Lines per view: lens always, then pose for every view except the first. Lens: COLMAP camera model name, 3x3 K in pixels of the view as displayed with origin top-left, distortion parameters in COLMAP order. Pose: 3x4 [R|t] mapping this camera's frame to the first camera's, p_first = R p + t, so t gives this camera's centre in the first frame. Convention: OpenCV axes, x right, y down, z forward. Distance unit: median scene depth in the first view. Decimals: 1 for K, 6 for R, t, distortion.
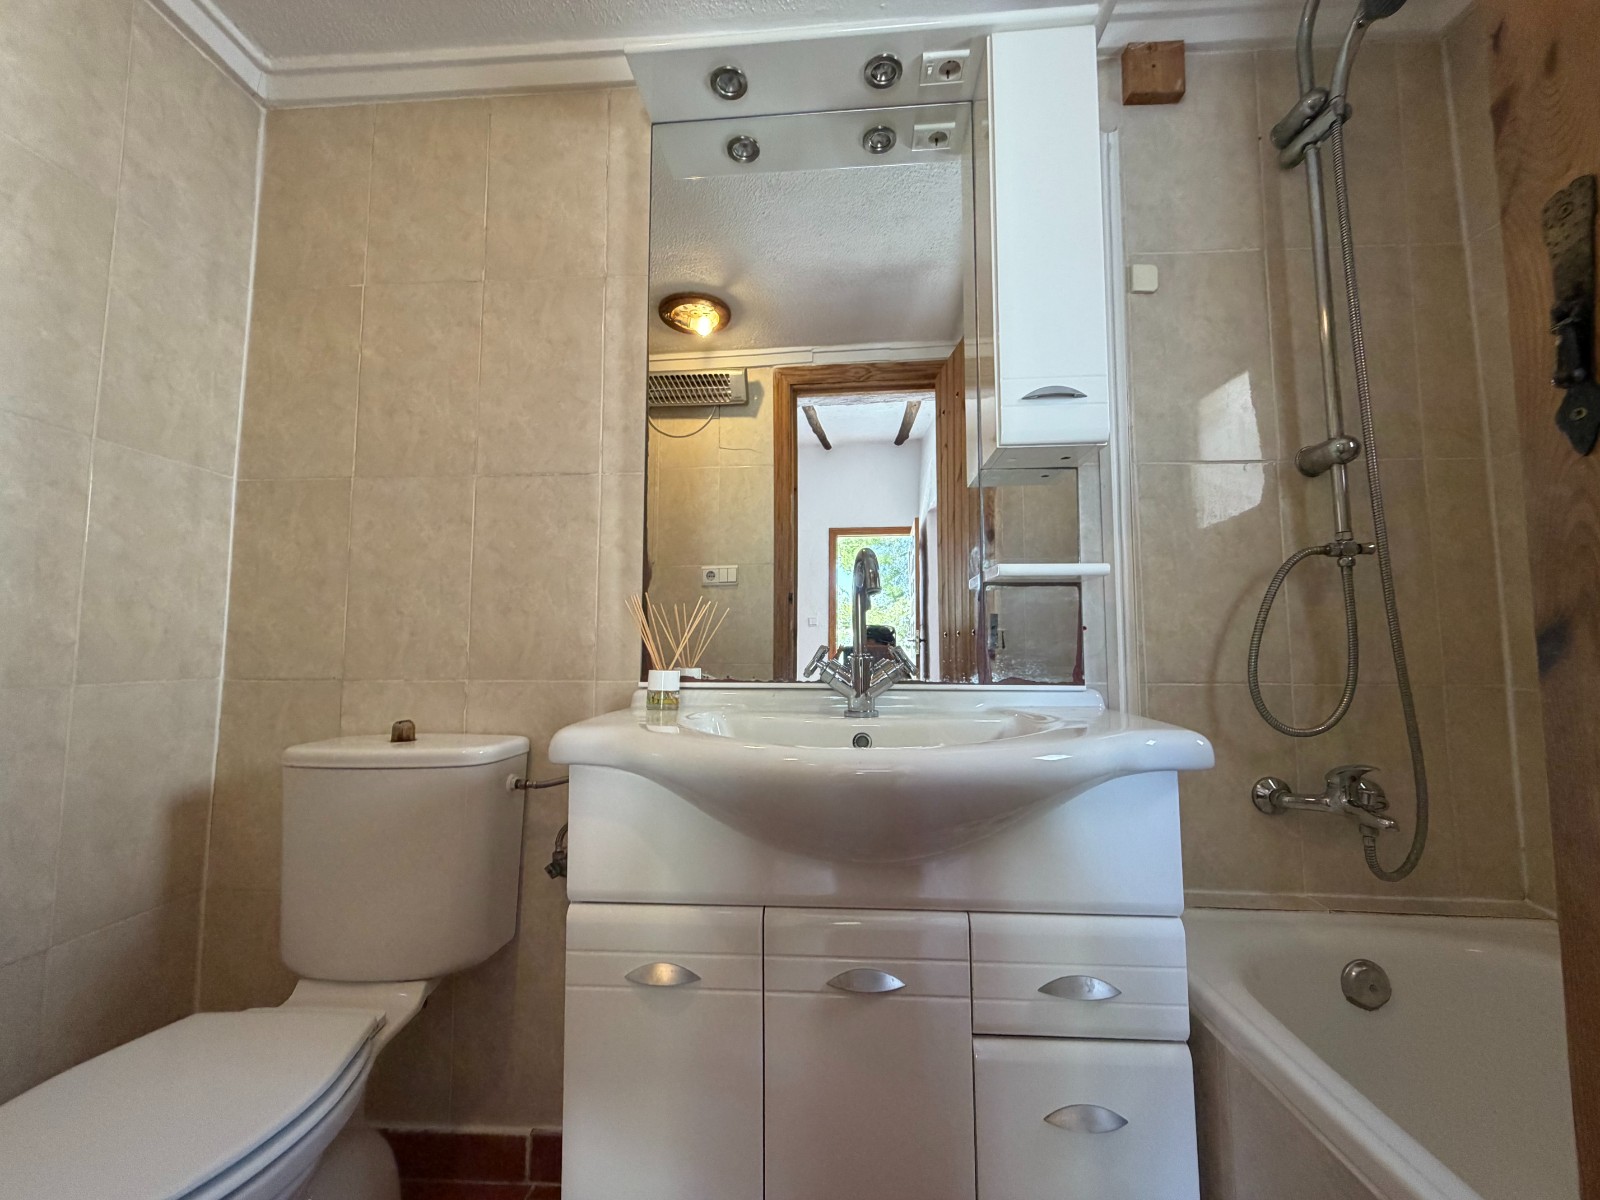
lens RADIAL K [[641.6, 0, 800.0], [0, 641.6, 600.0], [0, 0, 1]] dist [0.002011, -0.001081]
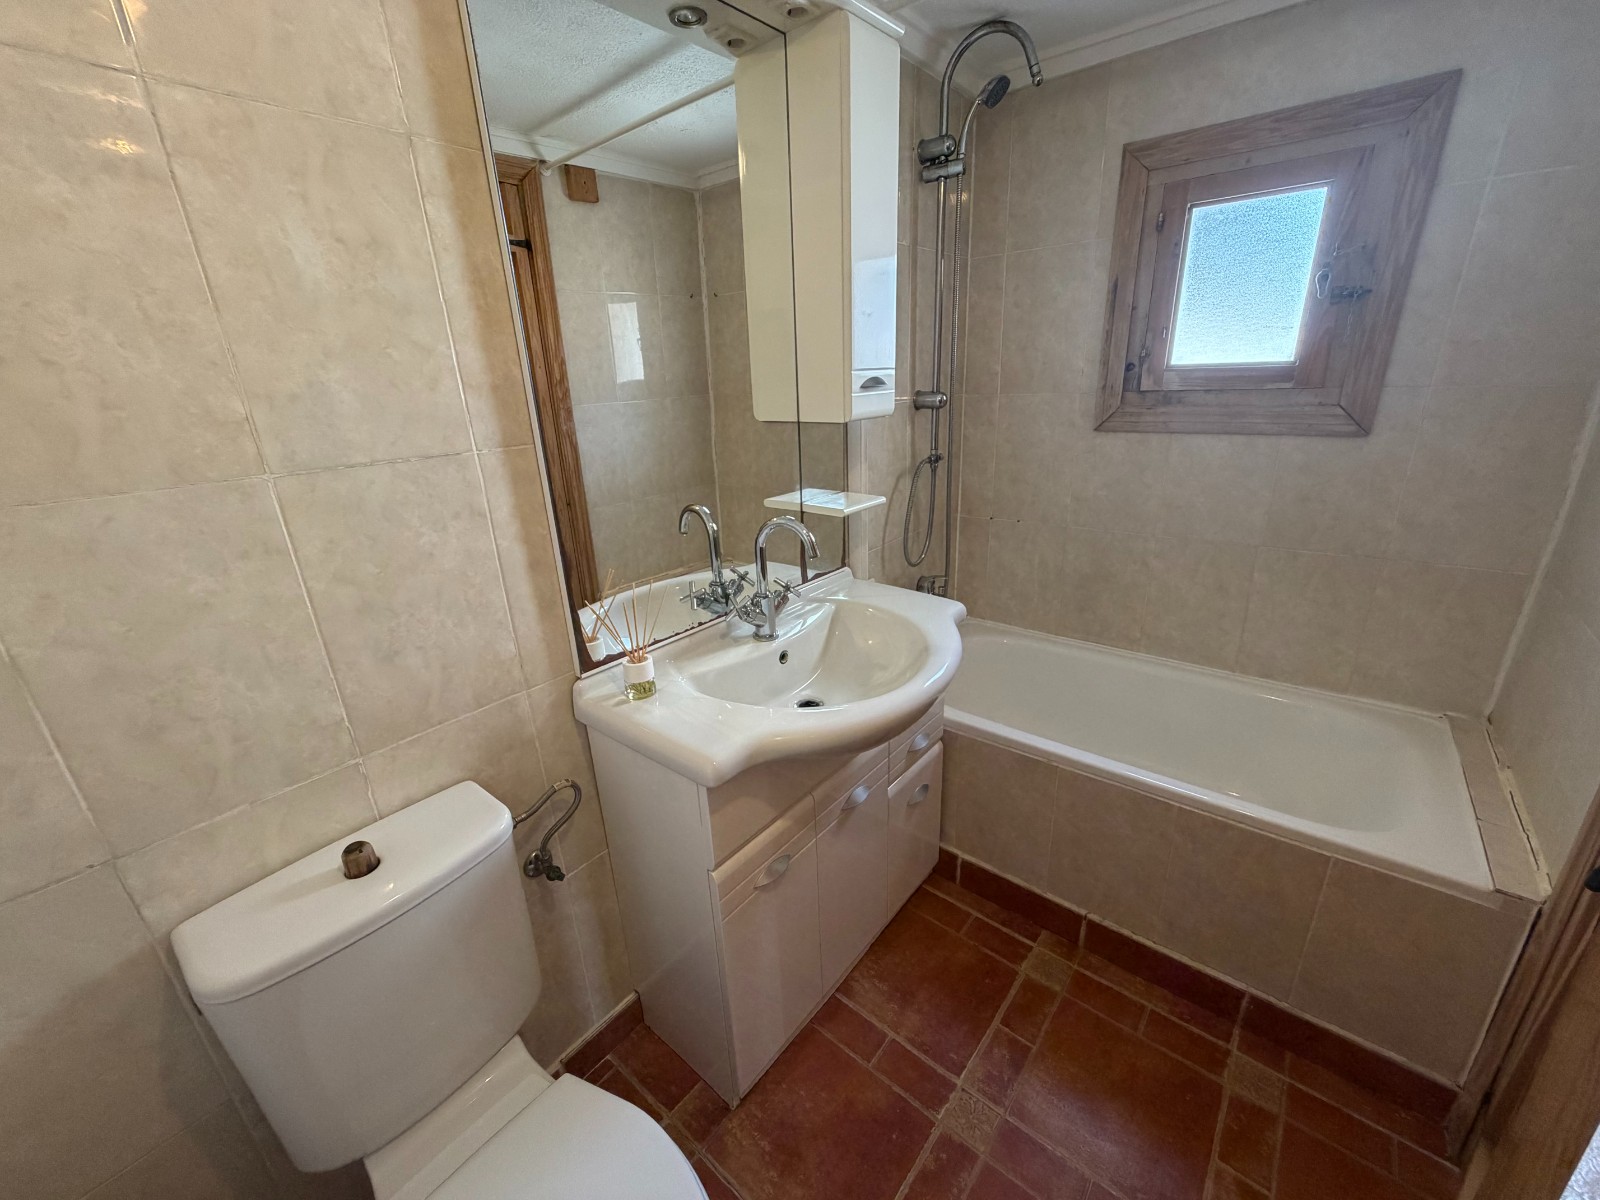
lens RADIAL K [[641.1, 0, 801.2], [0, 641.1, 592.1], [0, 0, 1]] dist [0.002550, 0.000504]
pose [[0.582470, -0.288423, 0.759961, -0.711173], [-0.031248, 0.926295, 0.375500, -0.339337], [-0.812252, -0.242464, 0.530526, 0.230311]]
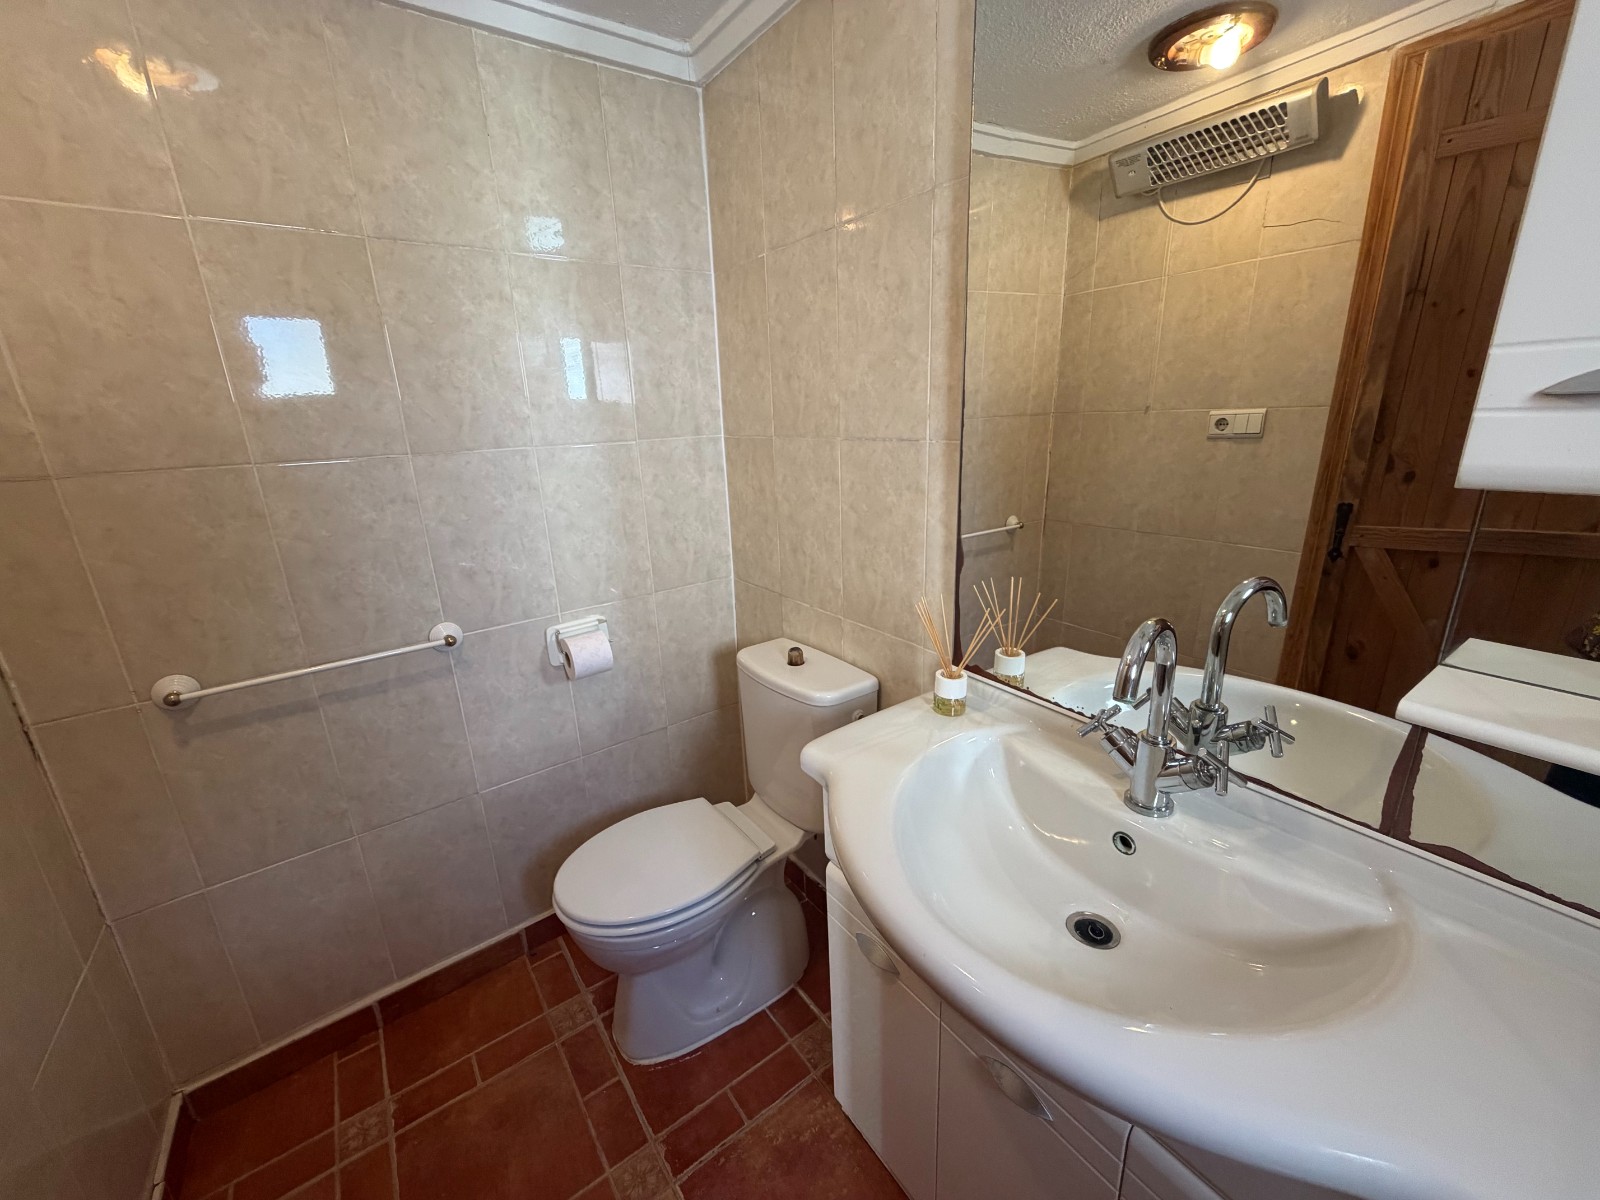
lens RADIAL K [[637.9, 0, 795.8], [0, 637.9, 598.9], [0, 0, 1]] dist [-0.000678, -0.000213]
pose [[0.634864, 0.197890, -0.746852, 0.304006], [0.101894, 0.936755, 0.334824, -0.309251], [0.765876, -0.288667, 0.574548, 0.249535]]
